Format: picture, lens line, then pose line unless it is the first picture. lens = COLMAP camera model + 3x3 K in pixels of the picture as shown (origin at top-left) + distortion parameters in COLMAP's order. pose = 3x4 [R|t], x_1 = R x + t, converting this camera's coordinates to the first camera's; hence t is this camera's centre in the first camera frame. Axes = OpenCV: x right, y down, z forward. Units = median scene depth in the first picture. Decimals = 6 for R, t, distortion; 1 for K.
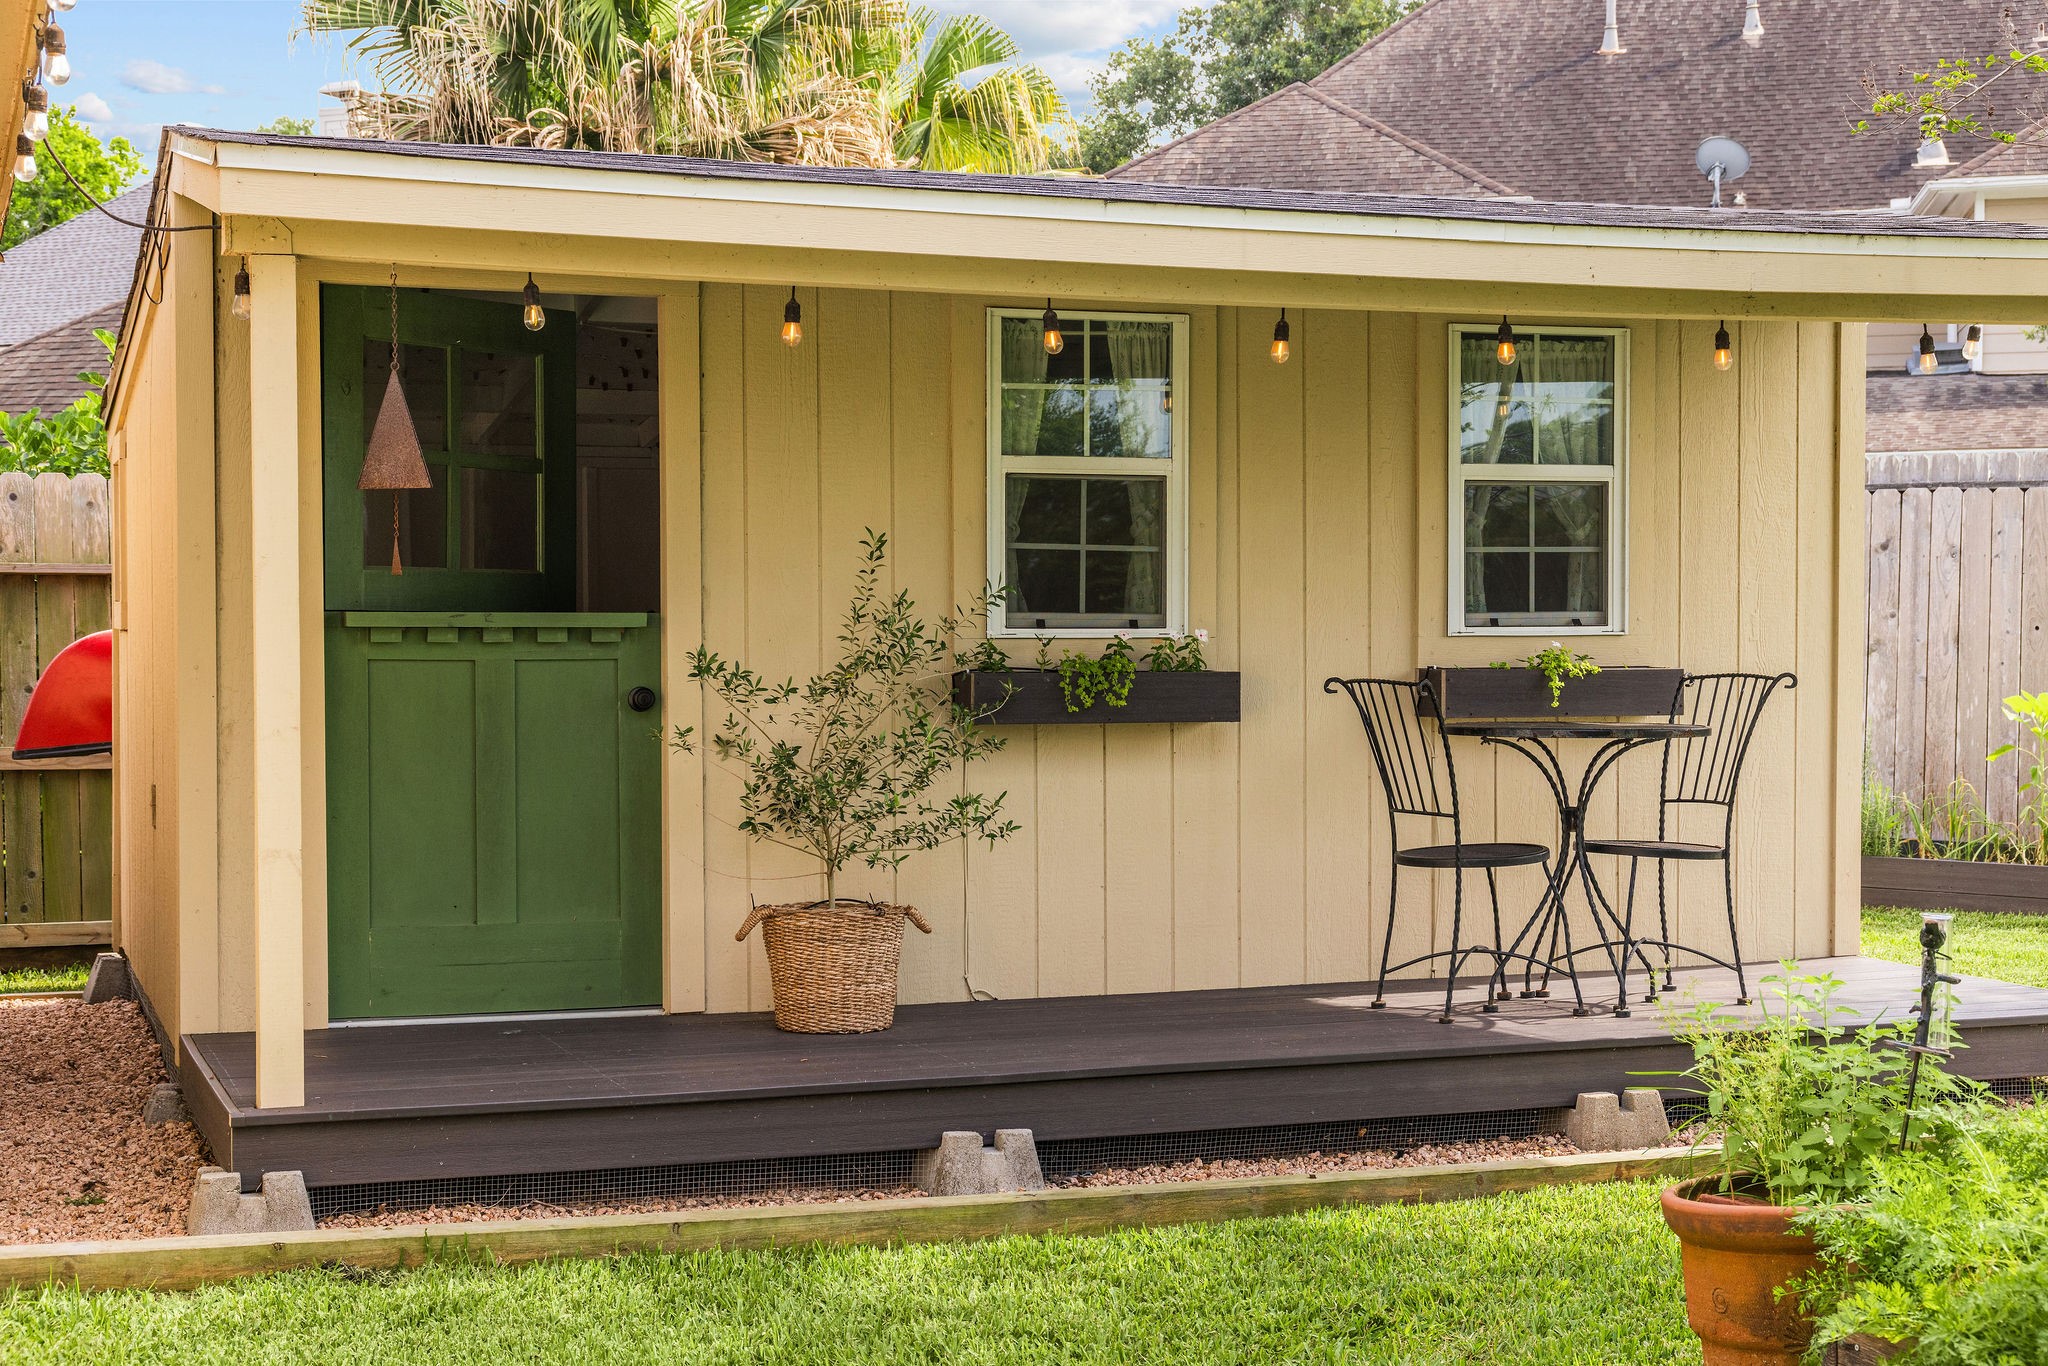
lens RADIAL K [[2994.7, 0, 1024.5], [0, 2994.7, 683.7], [0, 0, 1]] dist [0.033290, 0.000000]
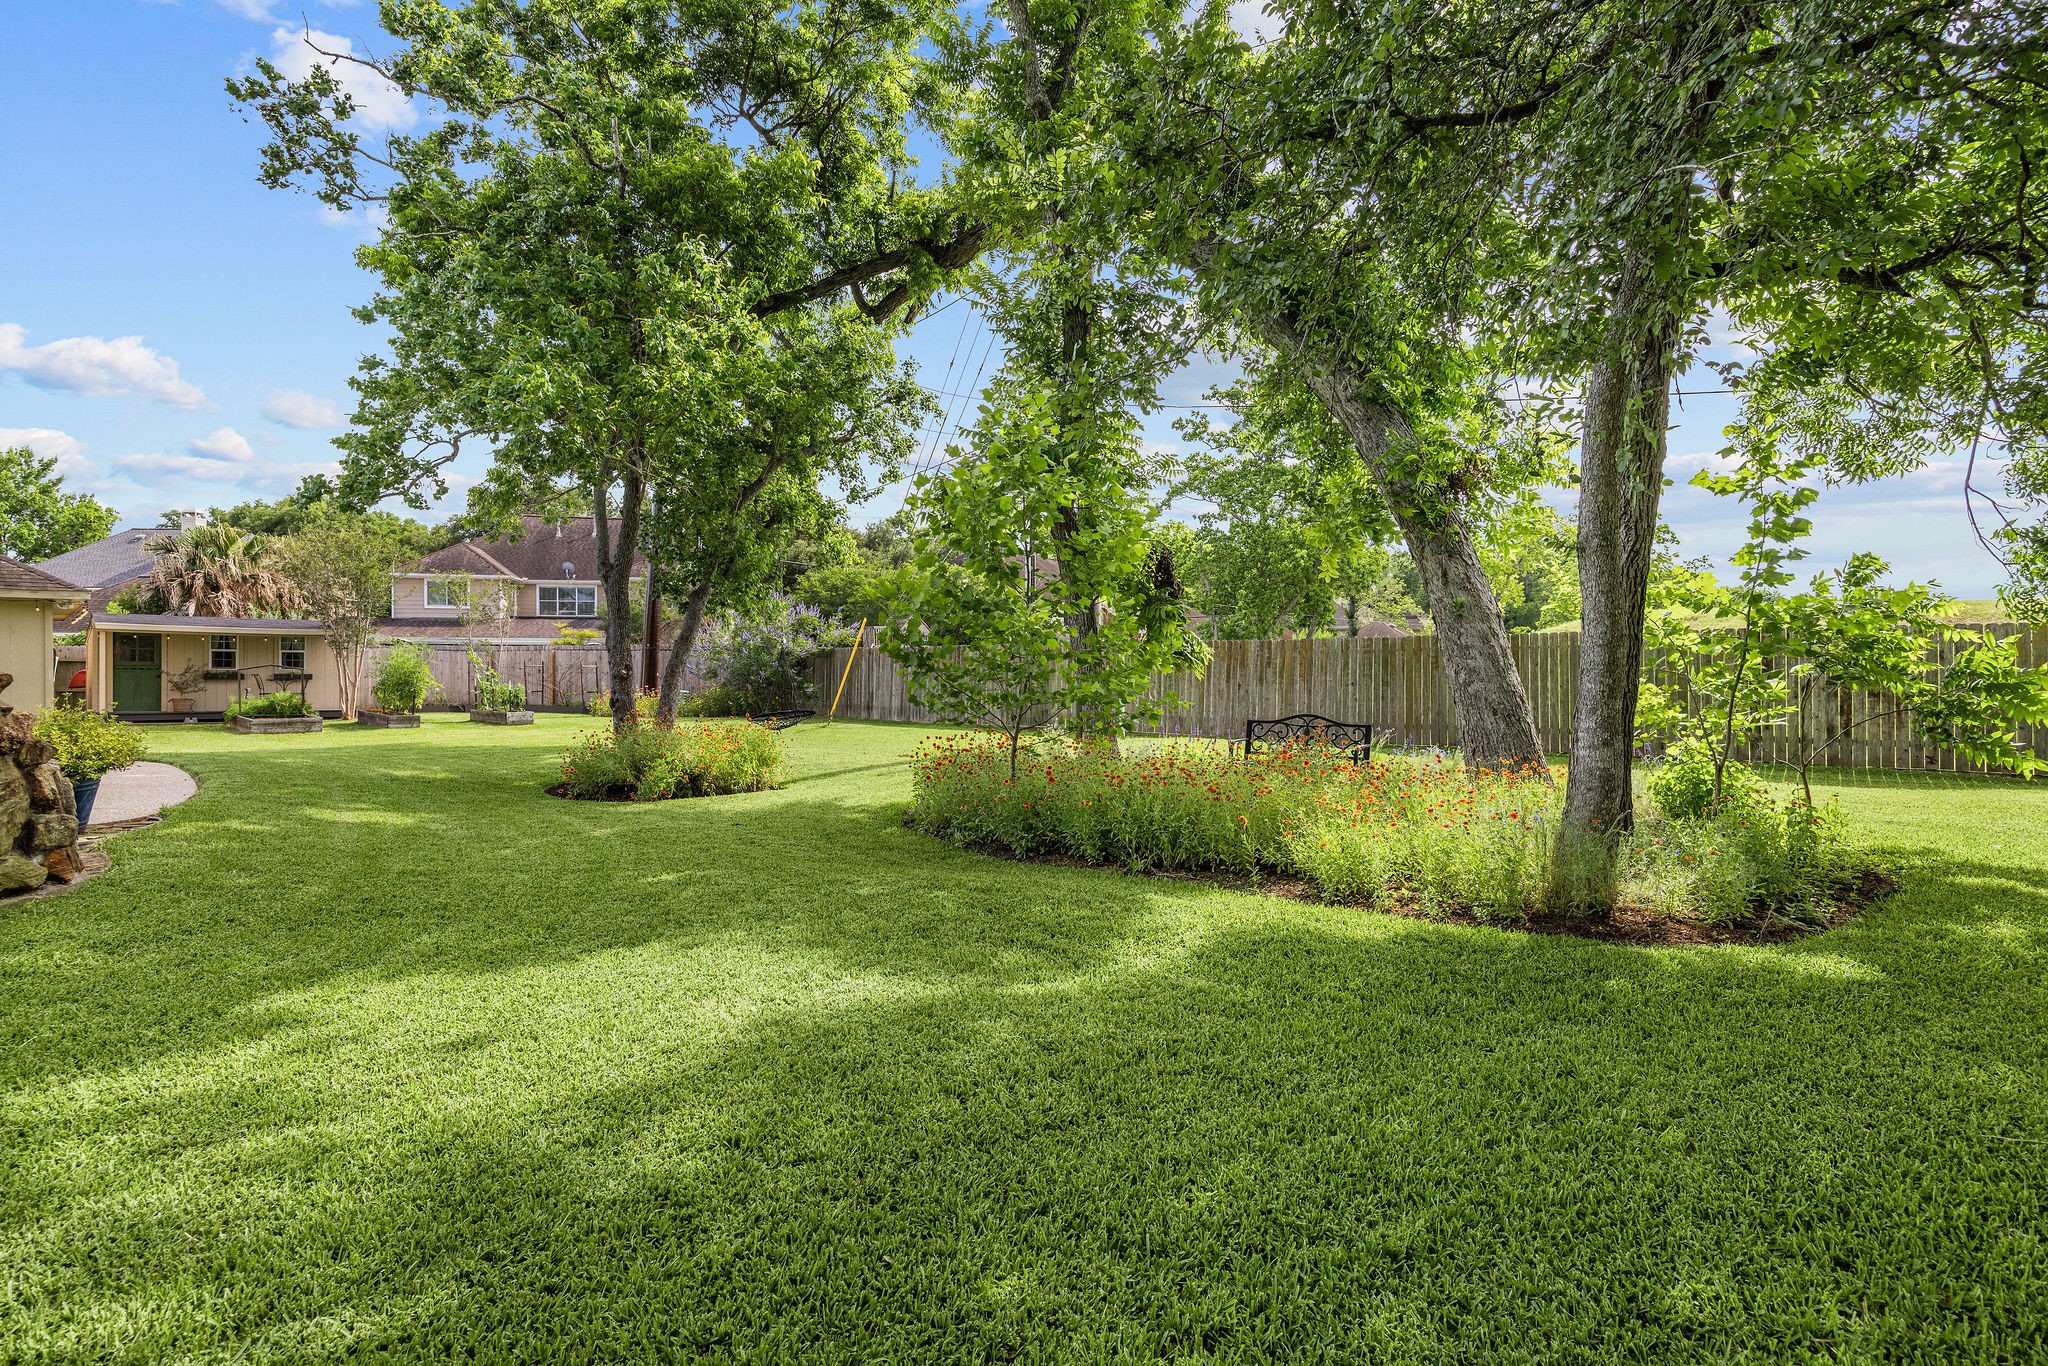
lens RADIAL K [[1137.5, 0, 1022.6], [0, 1137.5, 677.1], [0, 0, 1]] dist [-0.003444, -0.000814]
pose [[0.928121, -0.001525, 0.372274, 0.937553], [0.012284, 0.999573, -0.026529, 0.120124], [-0.372075, 0.029195, 0.927743, -2.886959]]
